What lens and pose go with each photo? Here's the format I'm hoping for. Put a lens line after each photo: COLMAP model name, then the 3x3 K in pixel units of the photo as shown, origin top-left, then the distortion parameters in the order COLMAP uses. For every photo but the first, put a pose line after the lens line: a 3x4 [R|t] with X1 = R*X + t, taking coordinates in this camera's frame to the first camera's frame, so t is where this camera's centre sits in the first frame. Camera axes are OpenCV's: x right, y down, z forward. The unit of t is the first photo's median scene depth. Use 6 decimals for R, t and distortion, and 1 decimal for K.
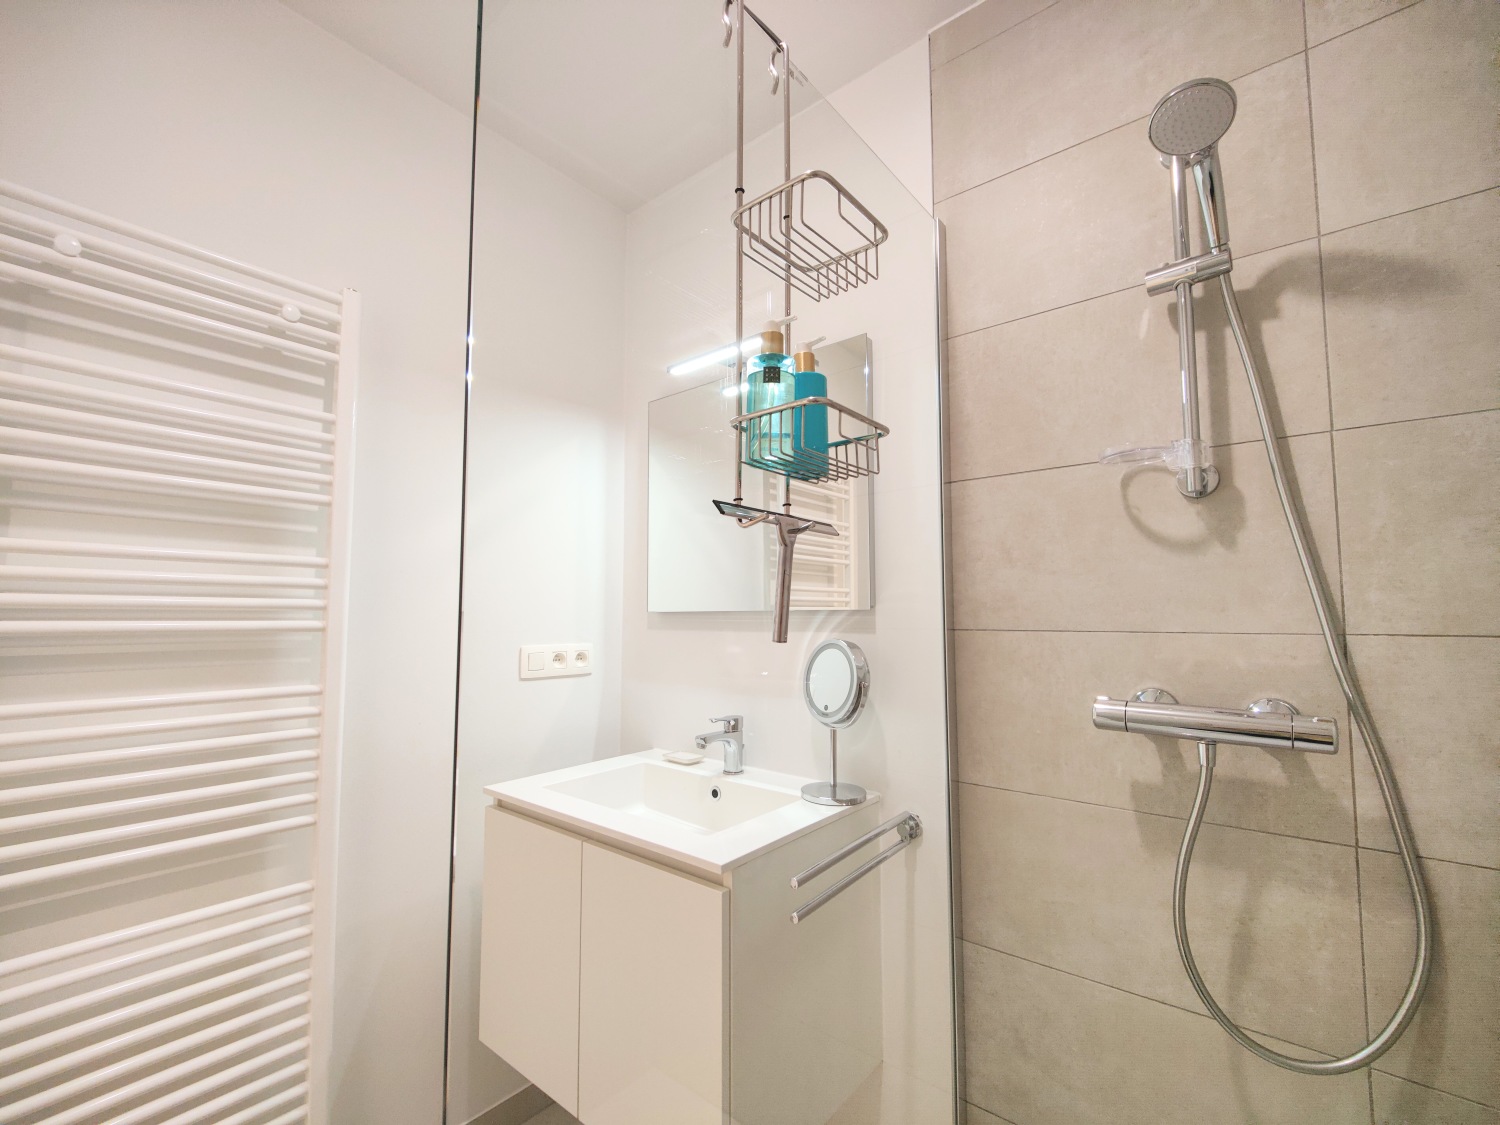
lens RADIAL K [[646.8, 0, 747.0], [0, 646.8, 570.6], [0, 0, 1]] dist [0.009587, -0.012486]
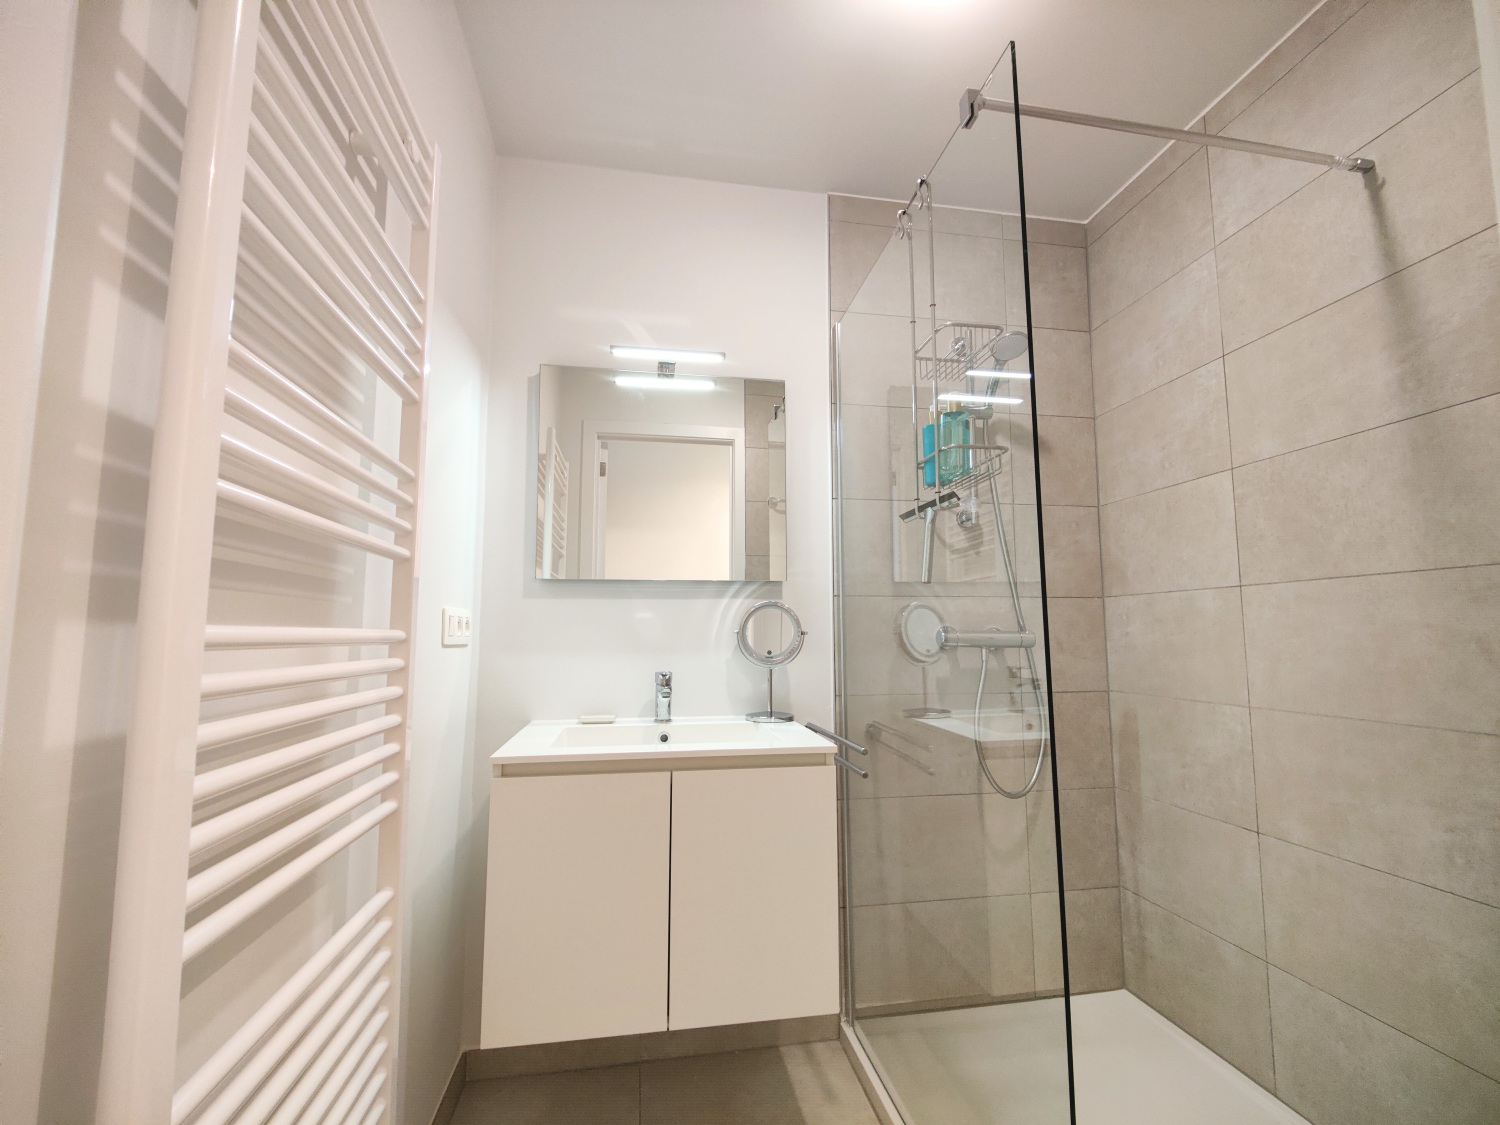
lens RADIAL K [[646.8, 0, 747.0], [0, 646.8, 570.6], [0, 0, 1]] dist [0.009587, -0.012486]
pose [[0.652979, 0.072890, 0.753860, -0.870474], [-0.048374, 0.997340, -0.054531, 0.113977], [-0.755829, -0.000860, 0.654768, 0.167503]]
